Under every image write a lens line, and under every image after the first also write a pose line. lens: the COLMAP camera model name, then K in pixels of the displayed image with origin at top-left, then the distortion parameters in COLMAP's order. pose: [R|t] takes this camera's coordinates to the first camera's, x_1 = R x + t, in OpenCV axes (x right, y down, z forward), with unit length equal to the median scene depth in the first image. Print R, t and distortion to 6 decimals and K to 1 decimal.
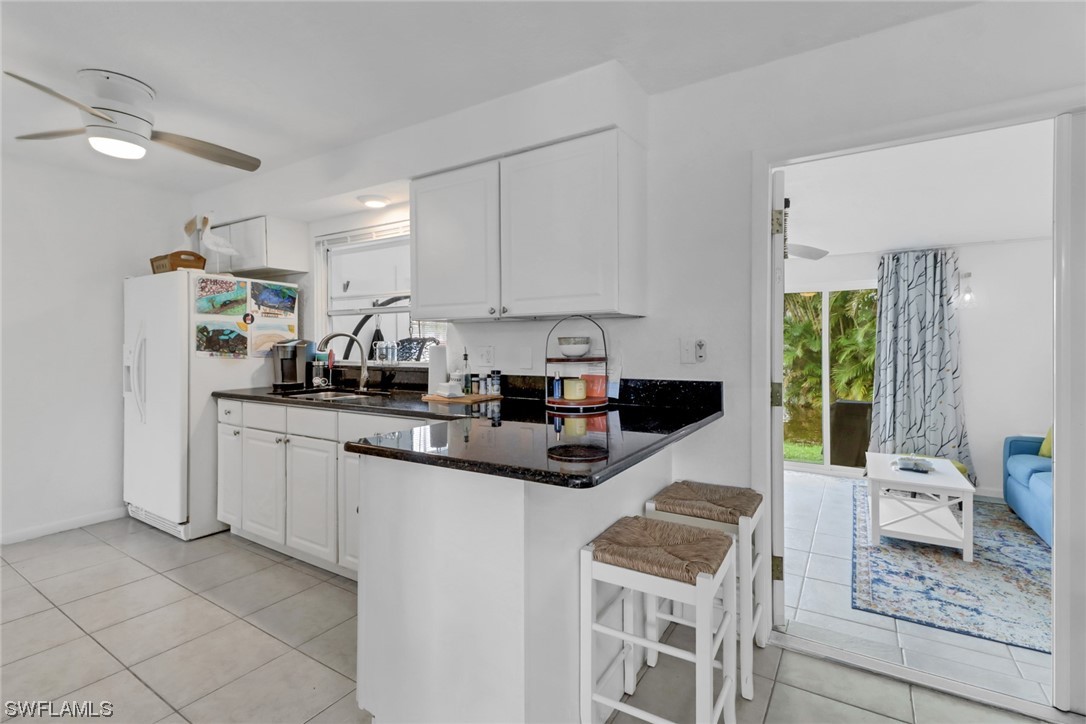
lens RADIAL K [[503.7, 0, 543.4], [0, 503.7, 349.9], [0, 0, 1]] dist [0.038605, -0.022279]
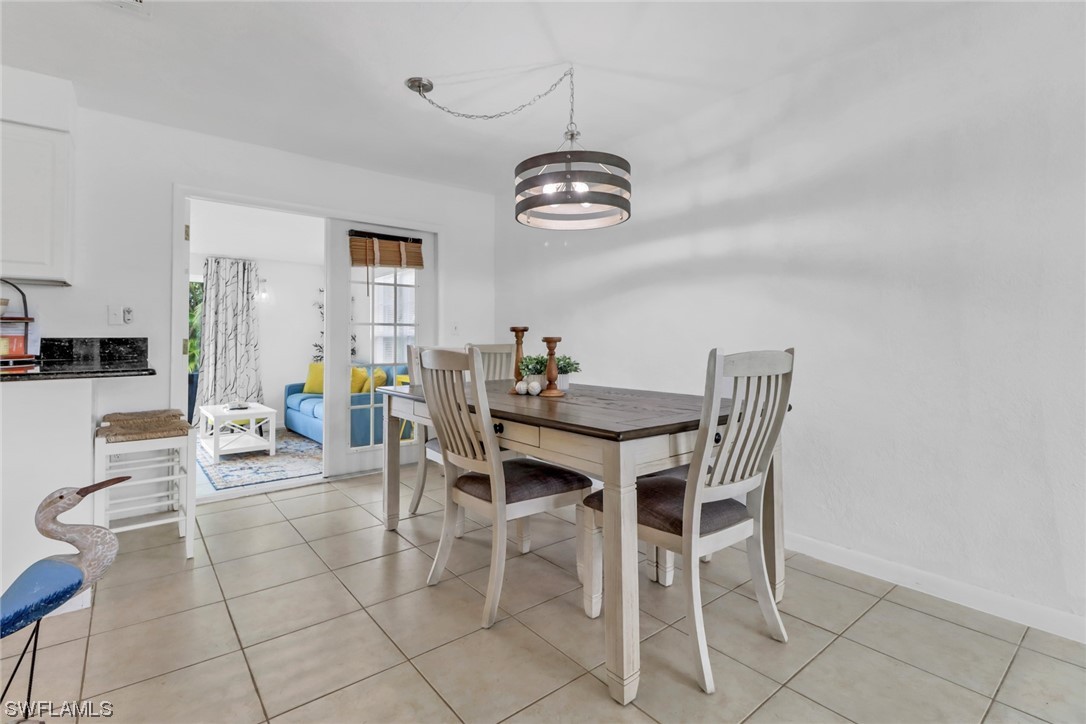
lens RADIAL K [[506.6, 0, 546.4], [0, 506.6, 324.2], [0, 0, 1]] dist [0.001634, -0.000228]
pose [[0.313531, 0.030578, 0.949085, -0.407454], [0.010316, 0.999313, -0.035604, 0.055157], [-0.949522, 0.020954, 0.313001, -0.315954]]
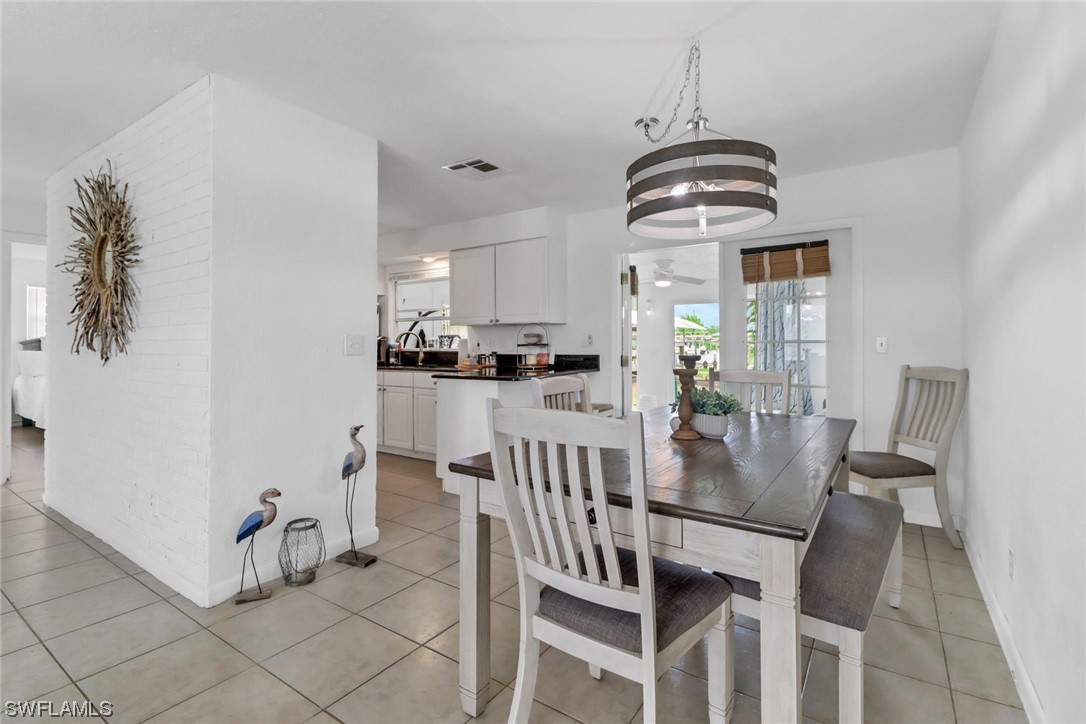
lens RADIAL K [[497.7, 0, 537.8], [0, 497.7, 350.6], [0, 0, 1]] dist [0.001659, -0.000319]
pose [[0.999488, -0.001225, -0.031966, 0.103772], [0.001398, 0.999985, 0.005372, 0.021479], [0.031959, -0.005414, 0.999475, -0.694692]]
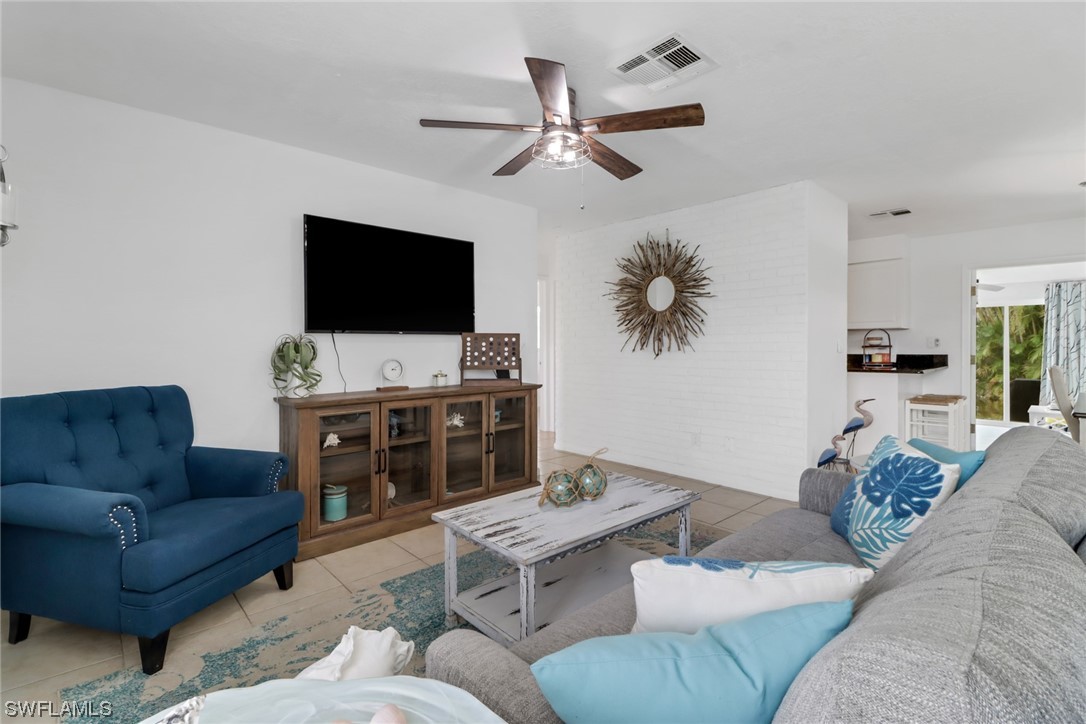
lens RADIAL K [[497.7, 0, 537.8], [0, 497.7, 350.6], [0, 0, 1]] dist [0.001659, -0.000319]
pose [[0.964735, 0.001513, -0.263217, -0.620990], [-0.001545, 0.999999, 0.000085, 0.028896], [0.263217, 0.000324, 0.964737, -1.246436]]
